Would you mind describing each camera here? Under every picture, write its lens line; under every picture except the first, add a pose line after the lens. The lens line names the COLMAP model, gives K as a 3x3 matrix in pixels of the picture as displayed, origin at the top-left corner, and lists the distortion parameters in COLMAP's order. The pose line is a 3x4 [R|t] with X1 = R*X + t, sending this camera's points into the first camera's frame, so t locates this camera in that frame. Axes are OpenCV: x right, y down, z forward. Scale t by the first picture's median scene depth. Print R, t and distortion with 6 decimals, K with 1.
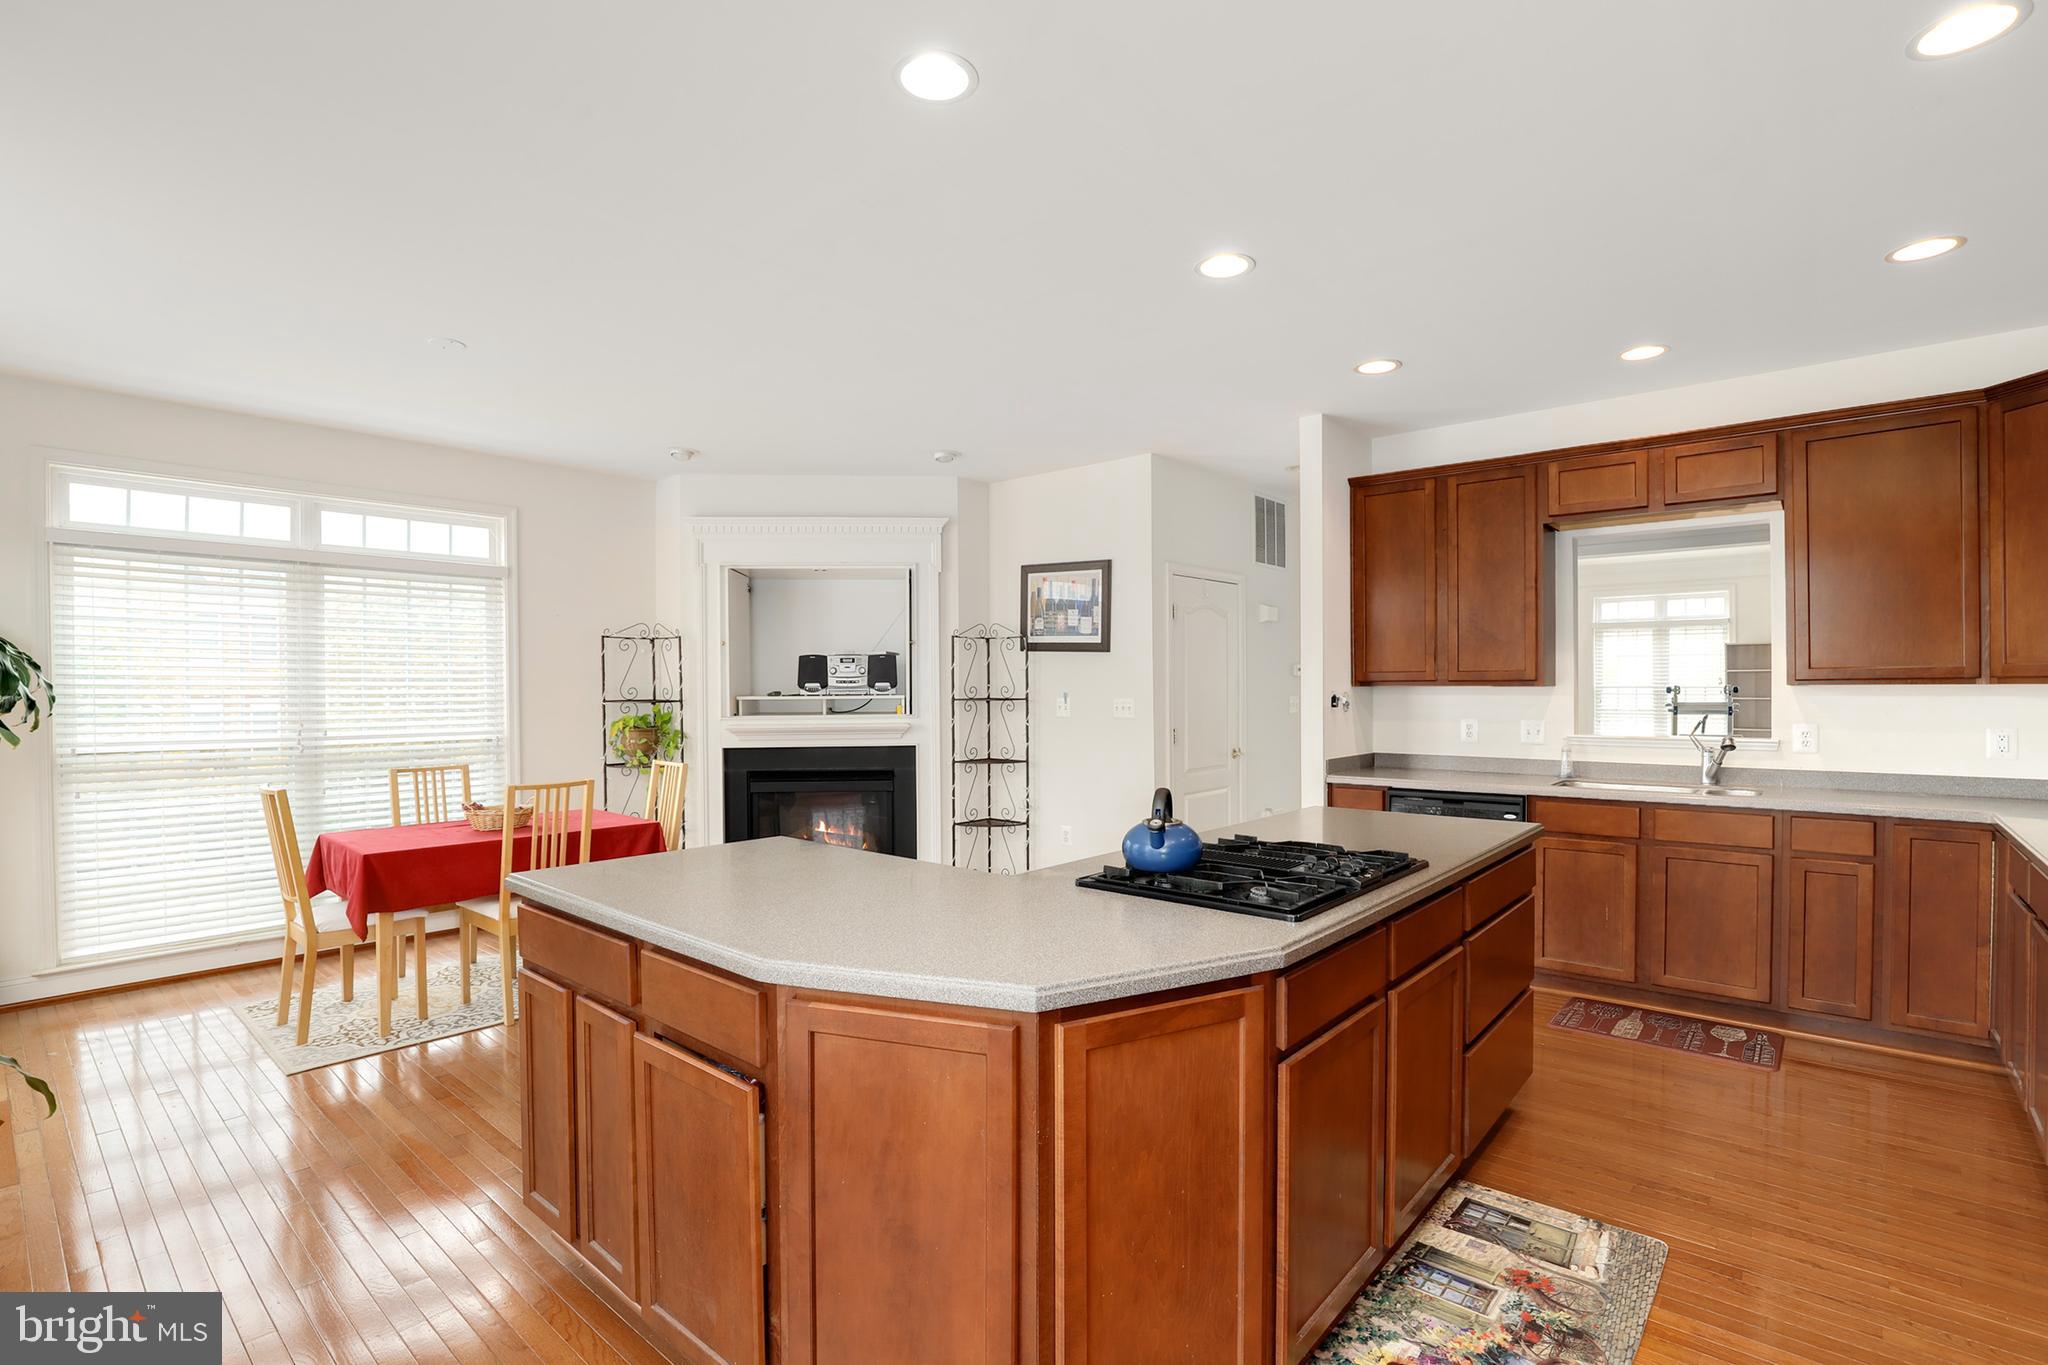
lens RADIAL K [[964.5, 0, 1020.3], [0, 964.5, 700.6], [0, 0, 1]] dist [-0.029933, 0.004767]
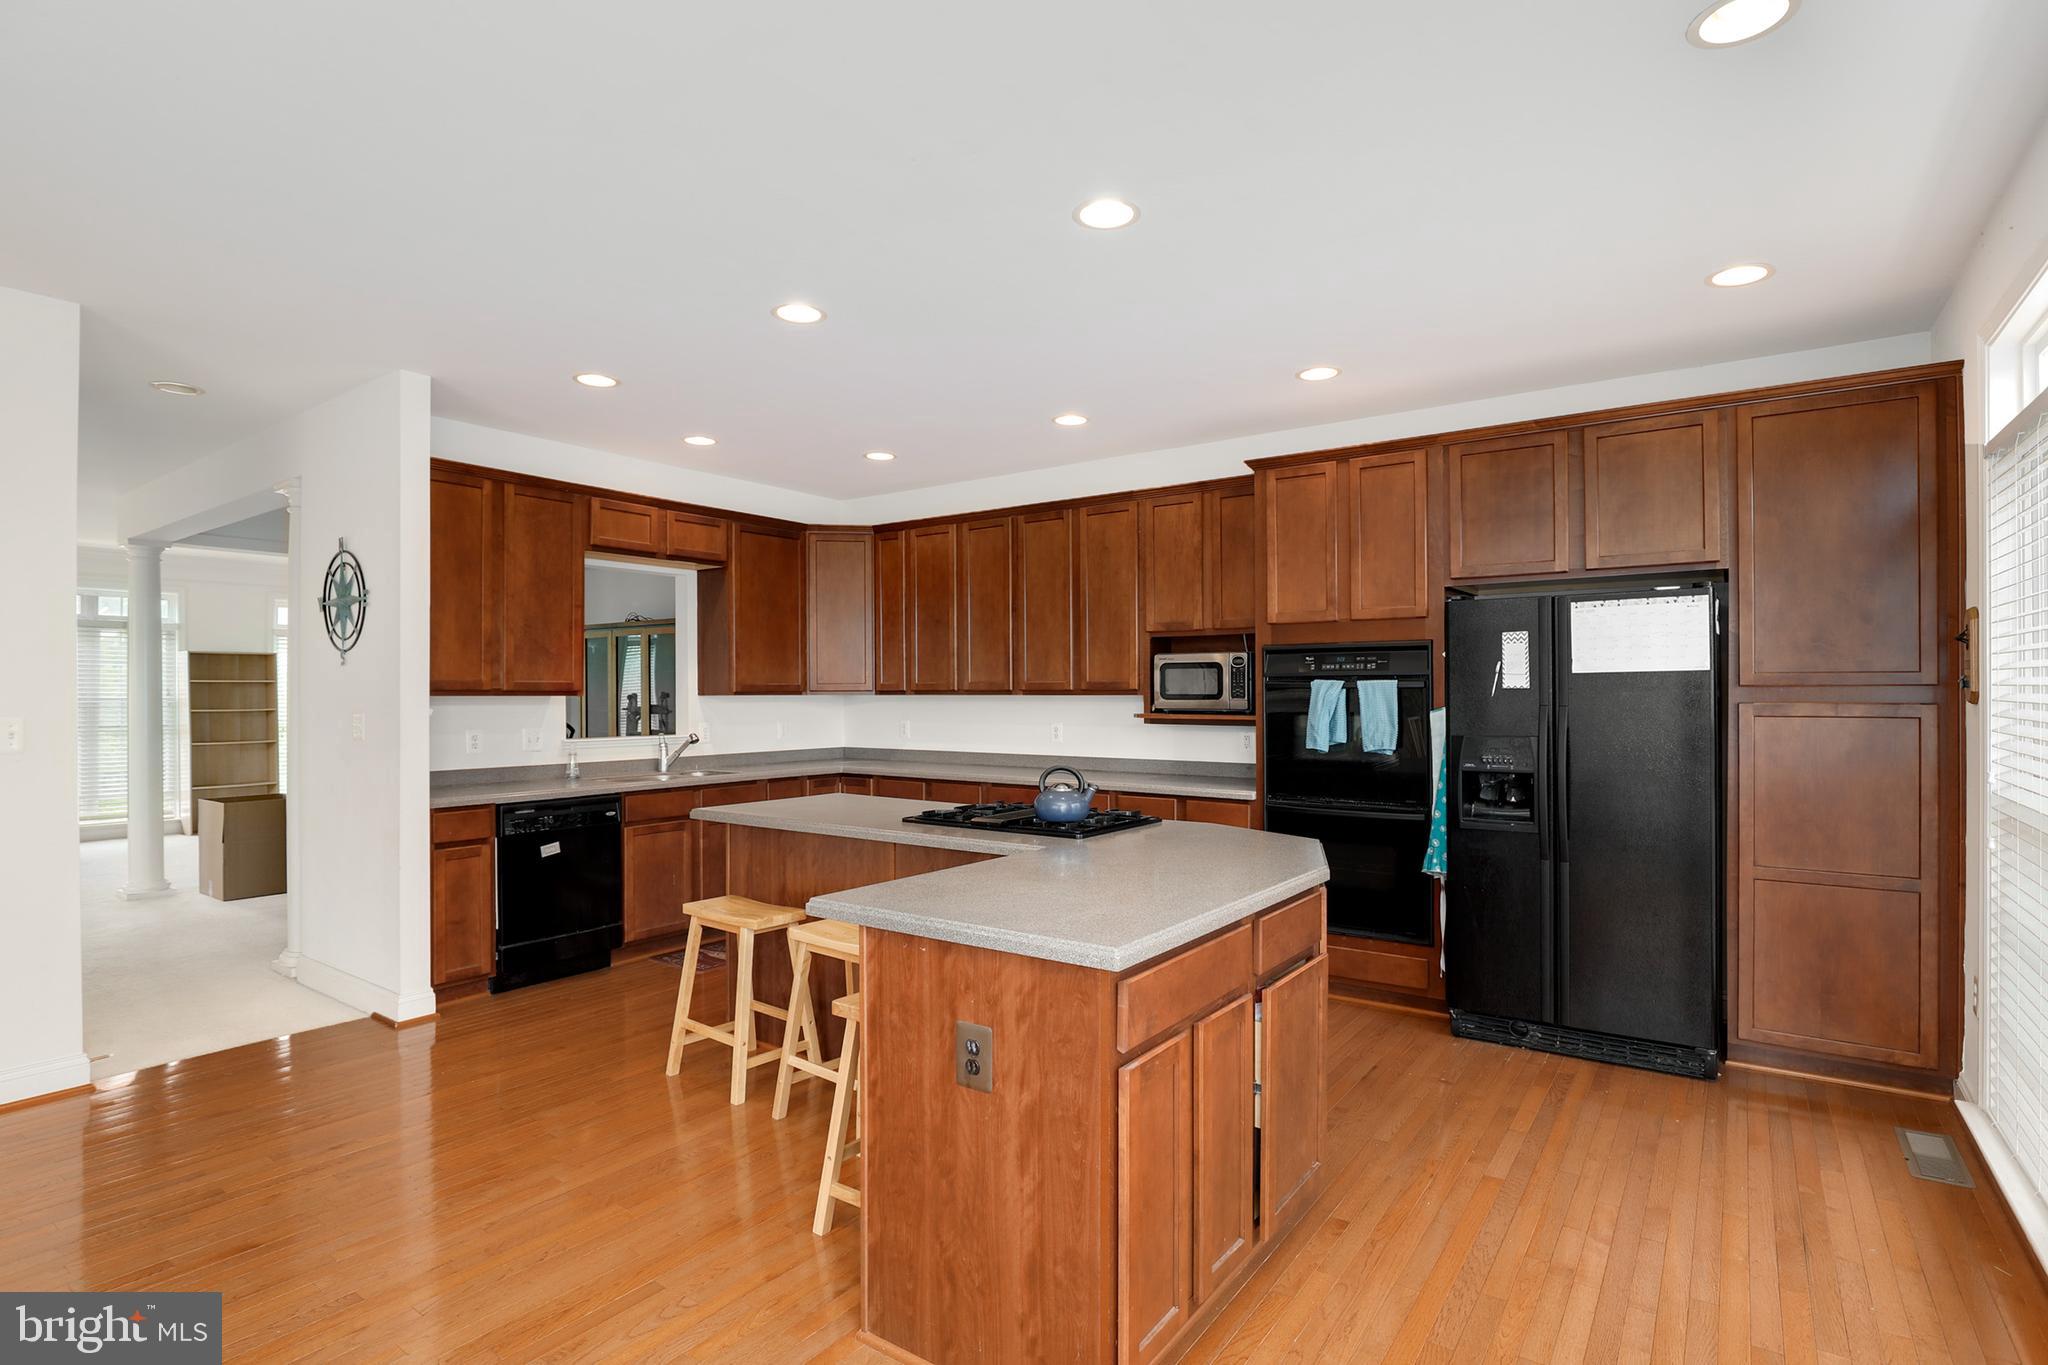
lens RADIAL K [[1005.2, 0, 1019.9], [0, 1005.2, 689.7], [0, 0, 1]] dist [-0.027622, 0.006655]
pose [[-0.081632, 0.008656, 0.996625, -0.498941], [0.015450, 0.999853, -0.007419, -0.004412], [-0.996543, 0.014792, -0.081753, 0.455126]]
